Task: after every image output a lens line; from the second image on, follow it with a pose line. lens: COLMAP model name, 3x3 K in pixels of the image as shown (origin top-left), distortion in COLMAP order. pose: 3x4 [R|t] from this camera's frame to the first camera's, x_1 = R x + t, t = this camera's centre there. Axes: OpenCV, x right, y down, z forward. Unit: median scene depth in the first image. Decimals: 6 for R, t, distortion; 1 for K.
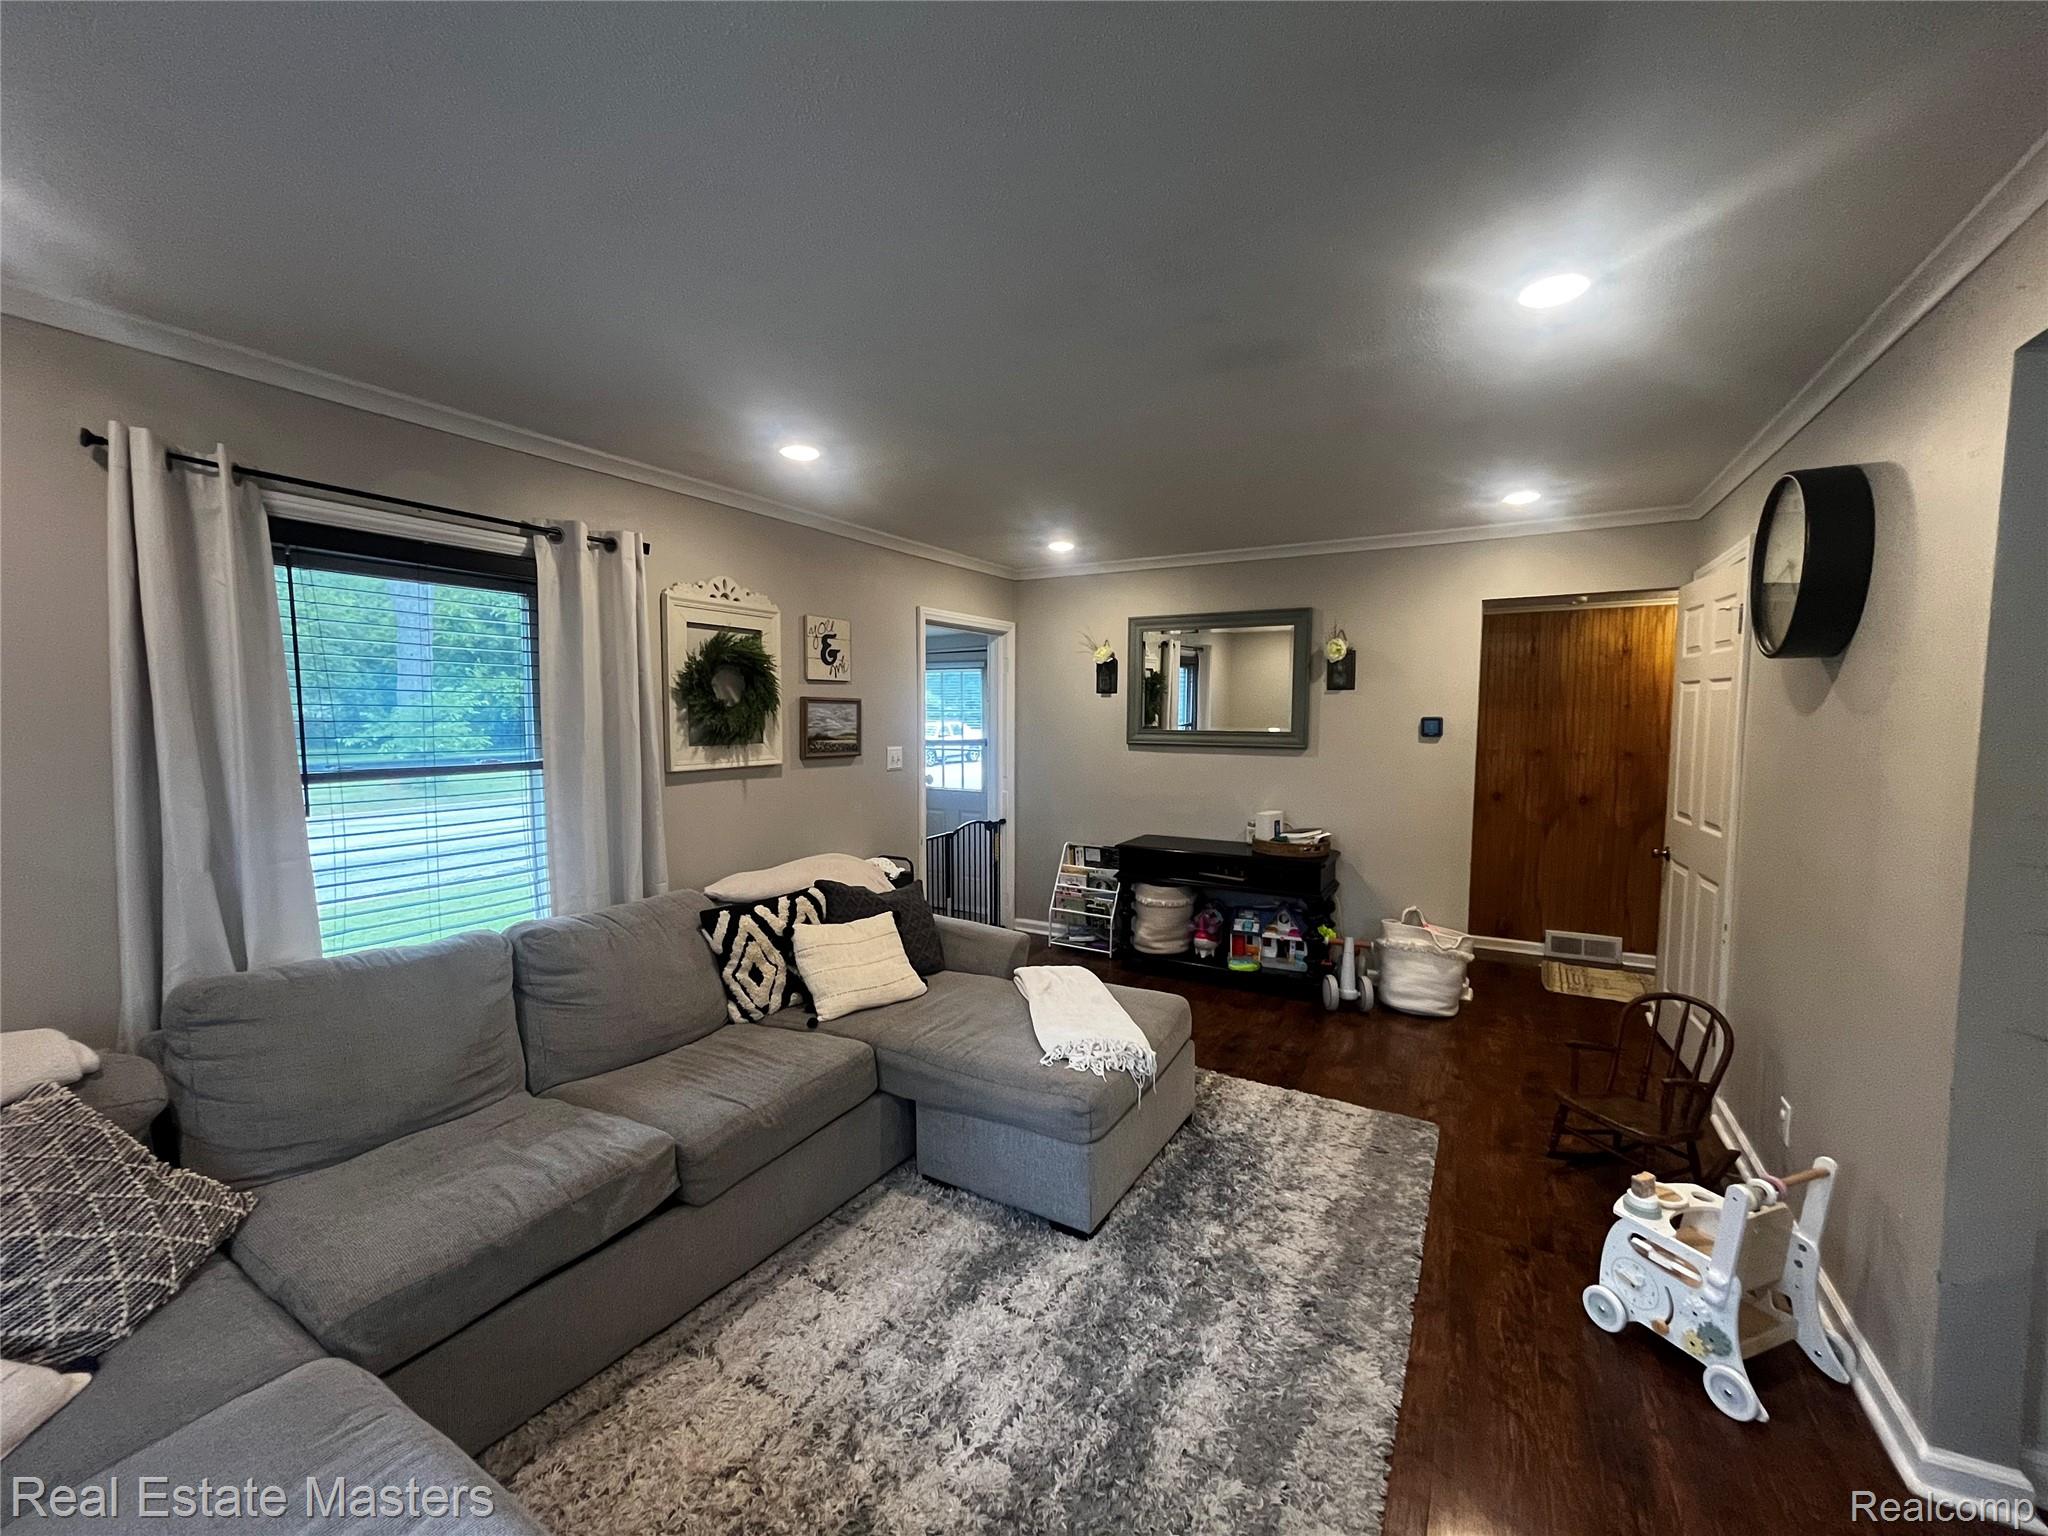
lens RADIAL K [[829.0, 0, 1019.6], [0, 829.0, 764.6], [0, 0, 1]] dist [-0.001086, -0.000173]
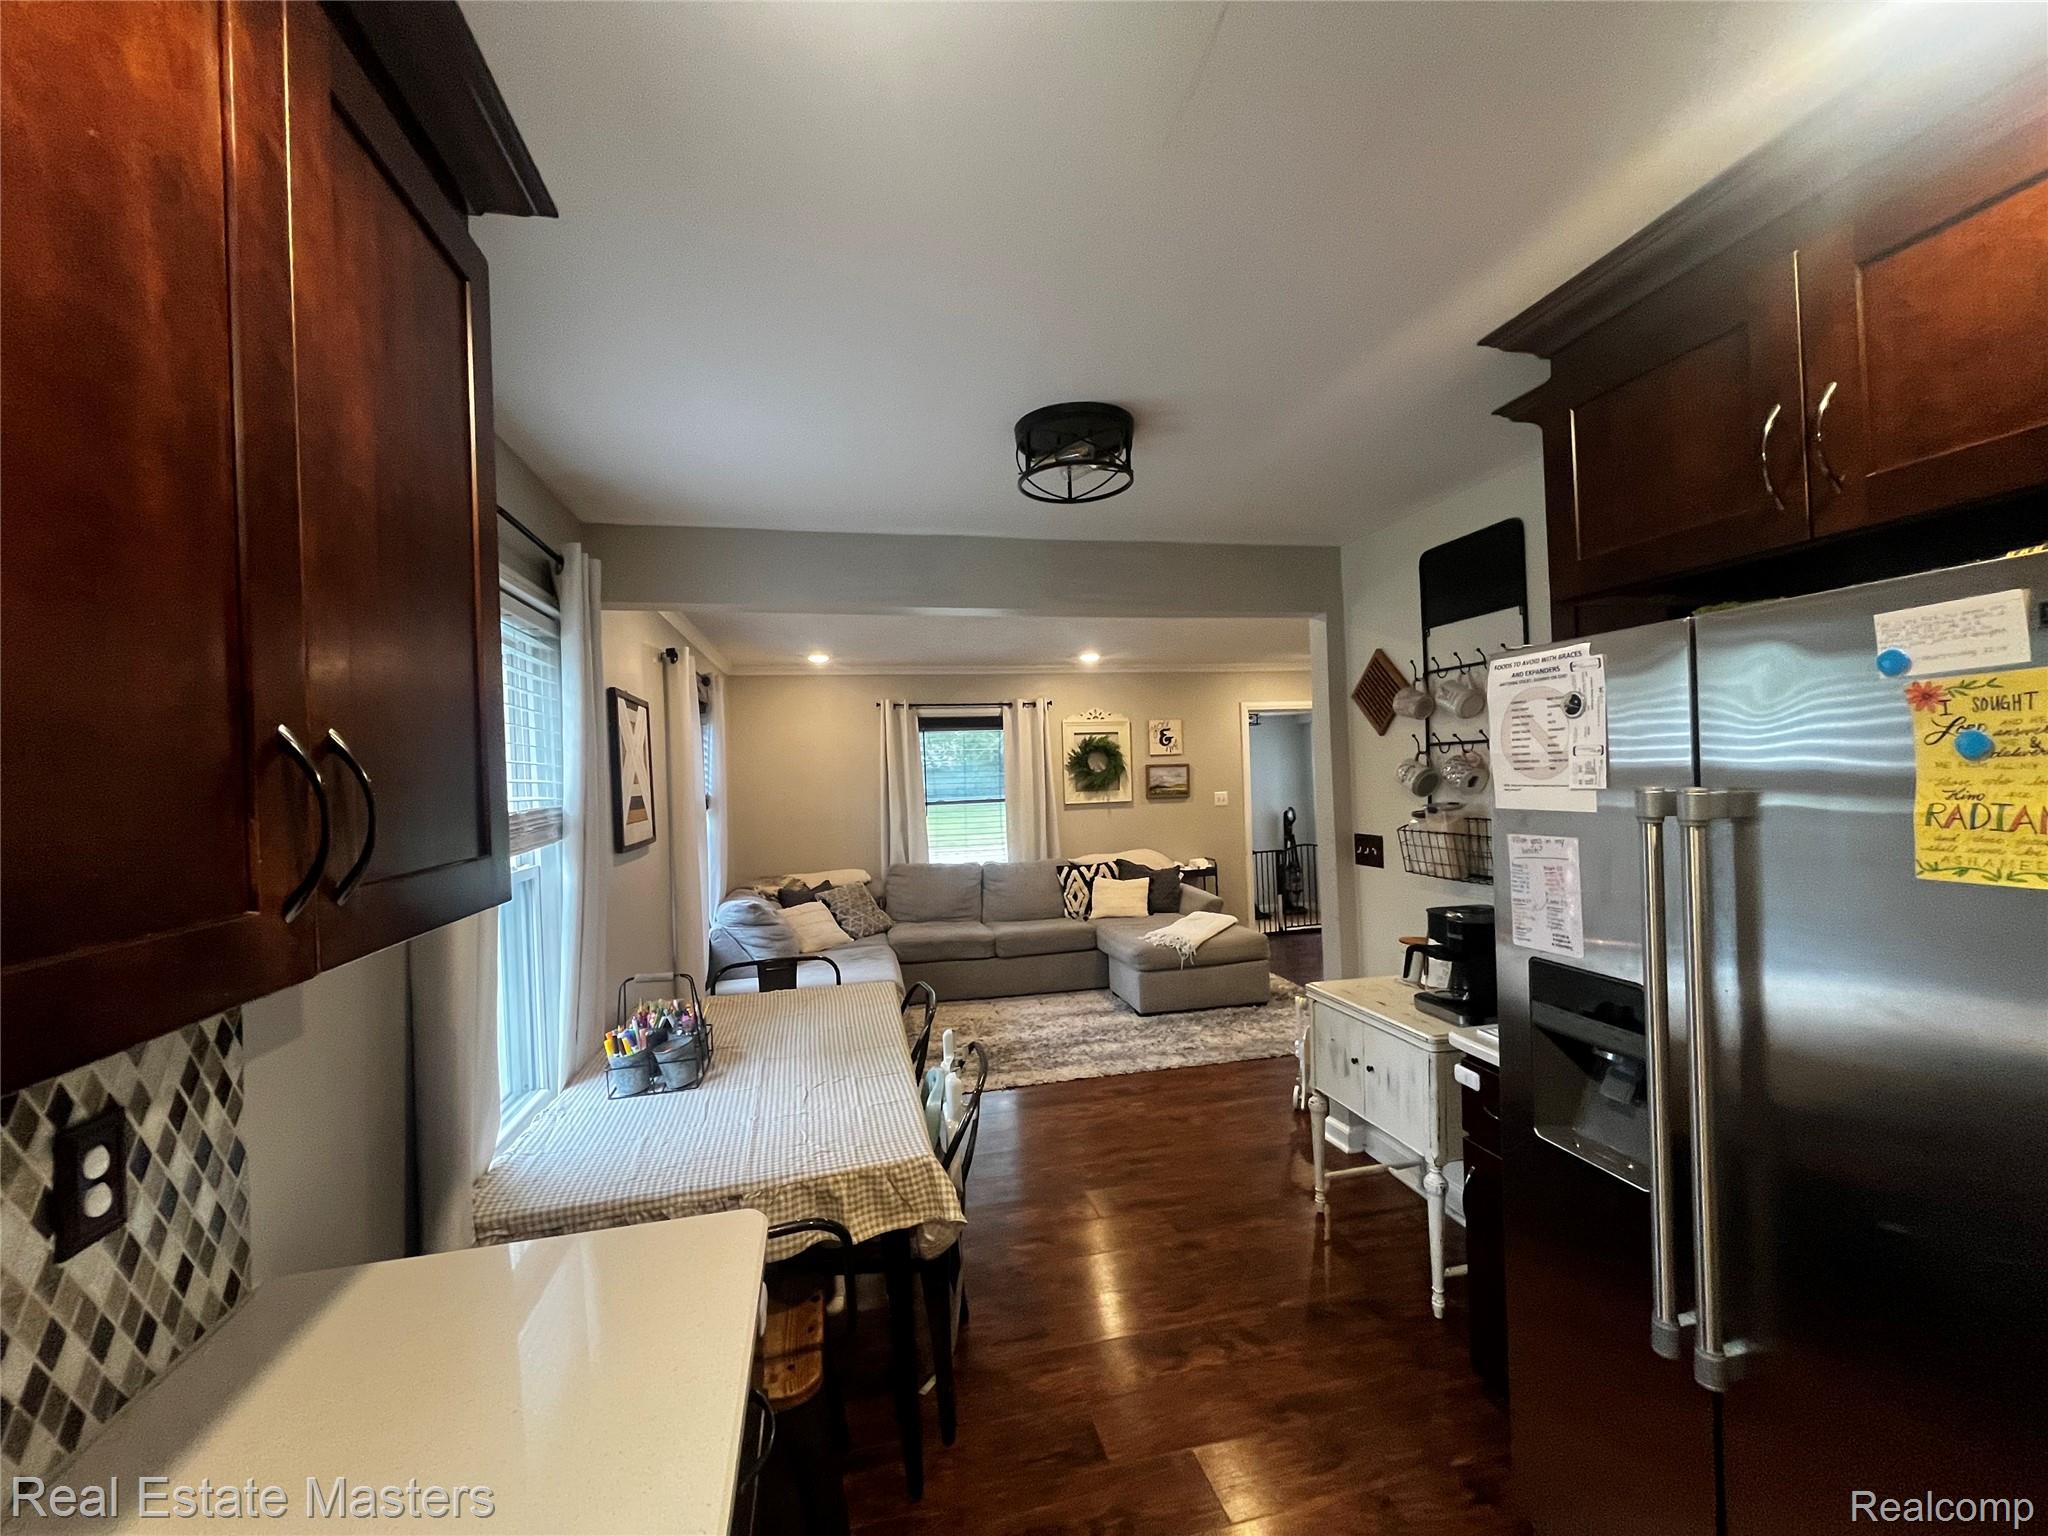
lens RADIAL K [[829.0, 0, 1018.2], [0, 829.0, 764.9], [0, 0, 1]] dist [-0.001086, -0.000173]
pose [[0.676640, -0.030670, -0.735675, 1.167418], [-0.011773, 0.998554, -0.052458, 0.023404], [0.736220, 0.044156, 0.675300, -0.580780]]
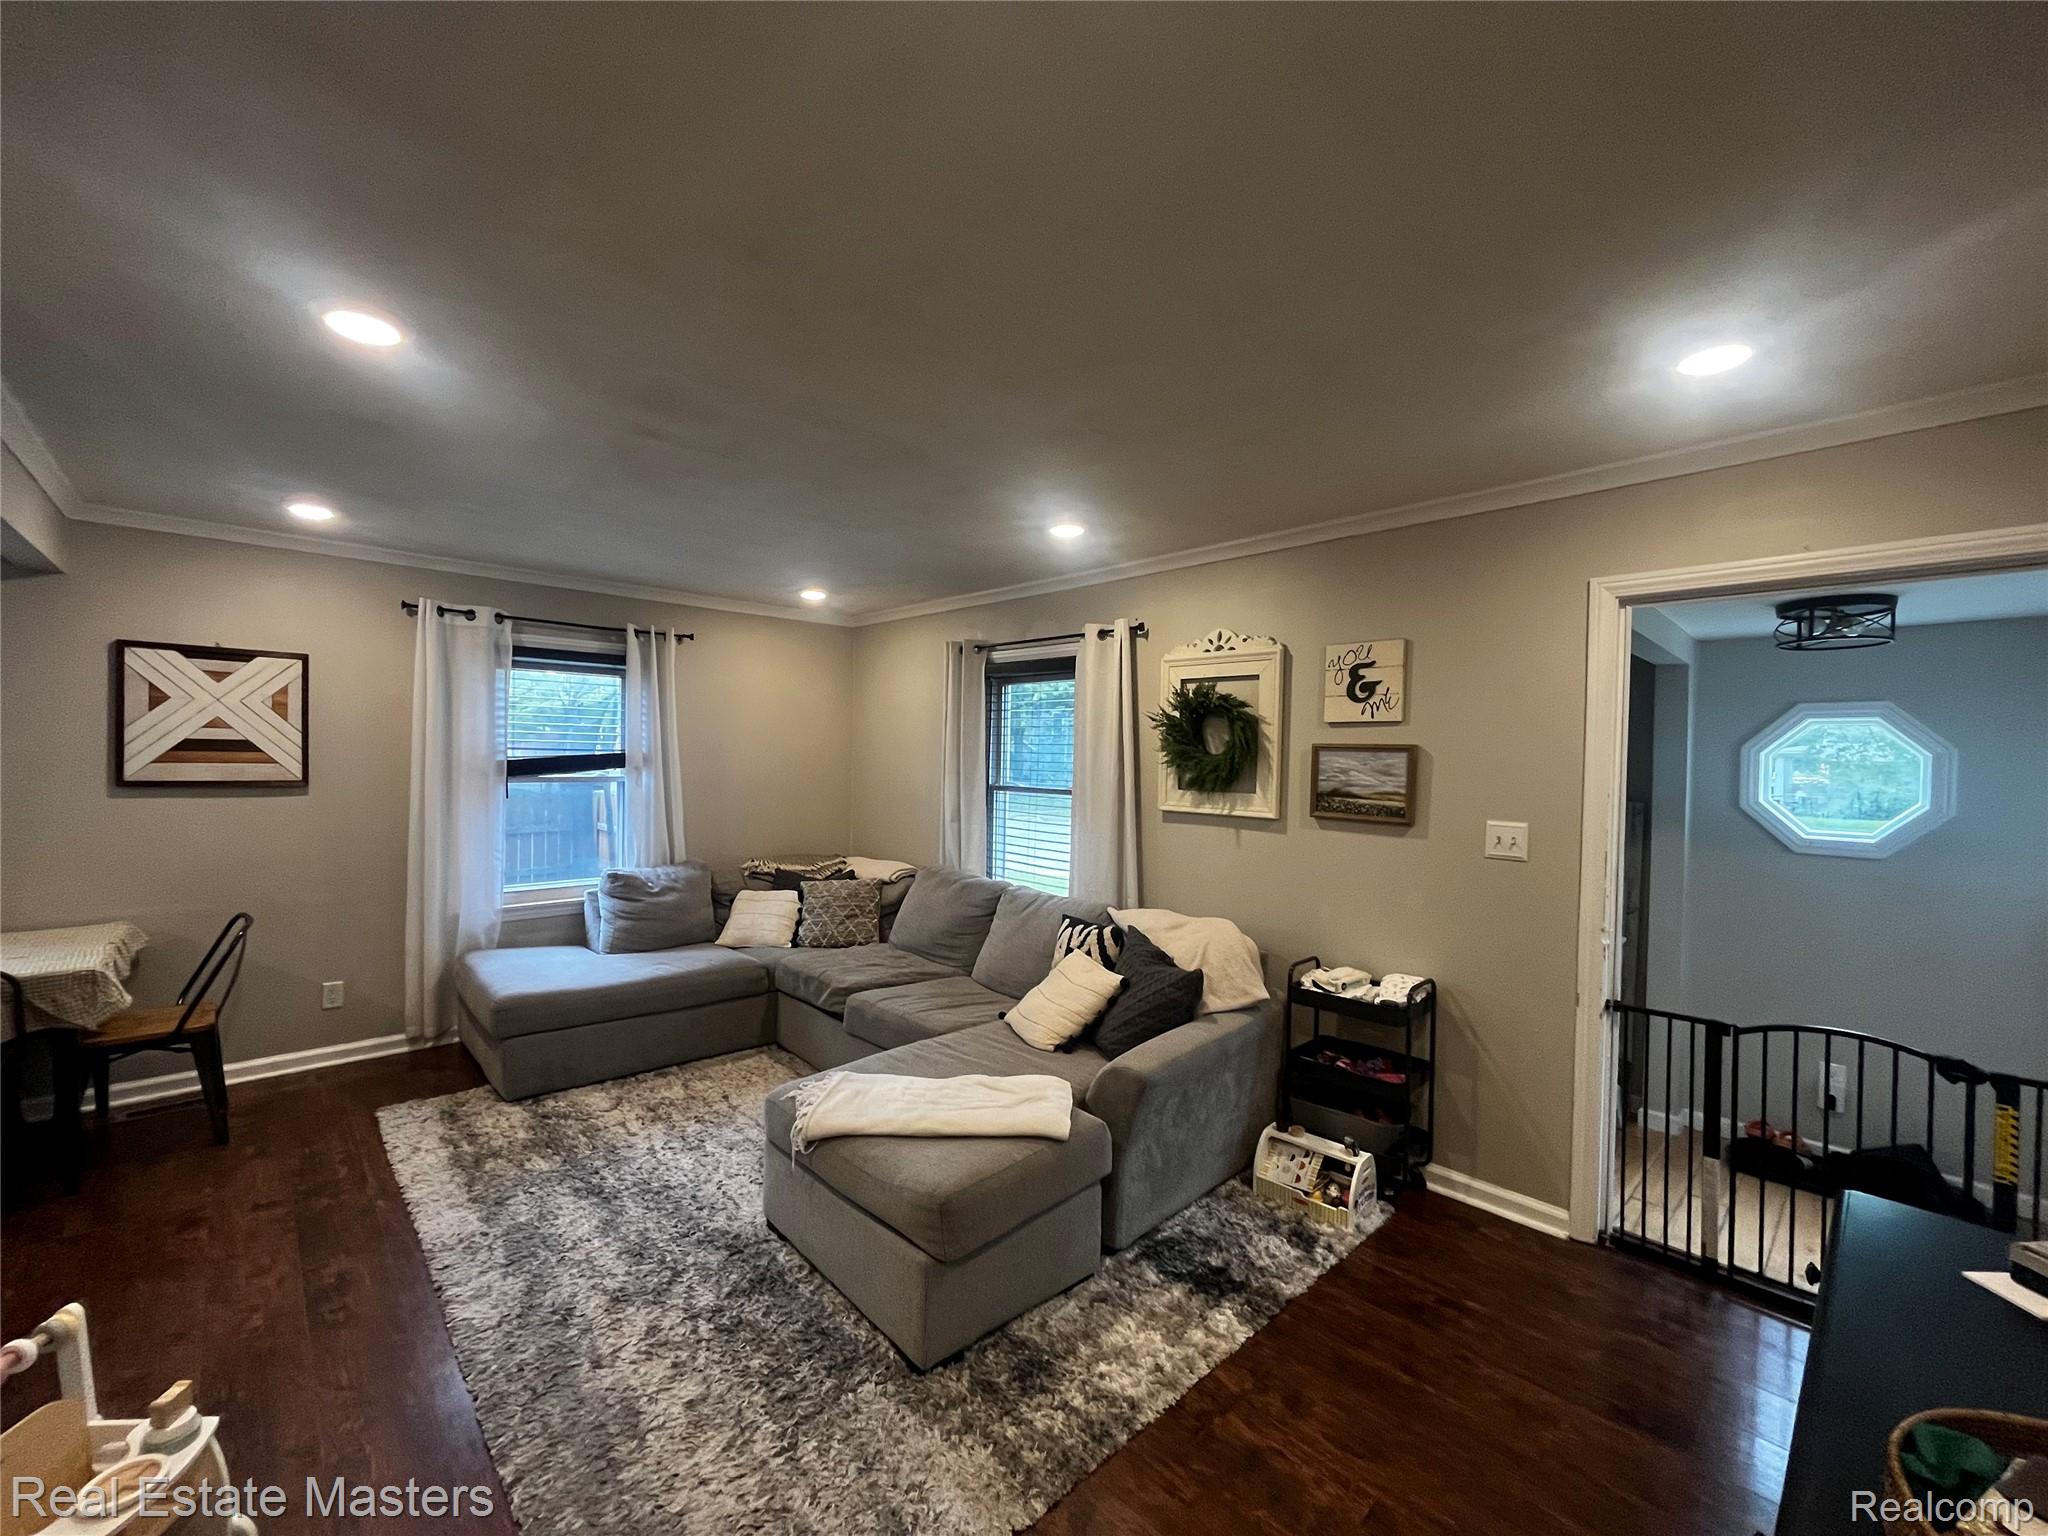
lens RADIAL K [[829.0, 0, 1018.3], [0, 829.0, 770.6], [0, 0, 1]] dist [-0.001086, -0.000173]
pose [[-0.289950, 0.010489, -0.956984, 0.824259], [-0.080548, 0.996125, 0.035323, -0.078831], [0.953646, 0.087325, -0.287981, 1.252629]]
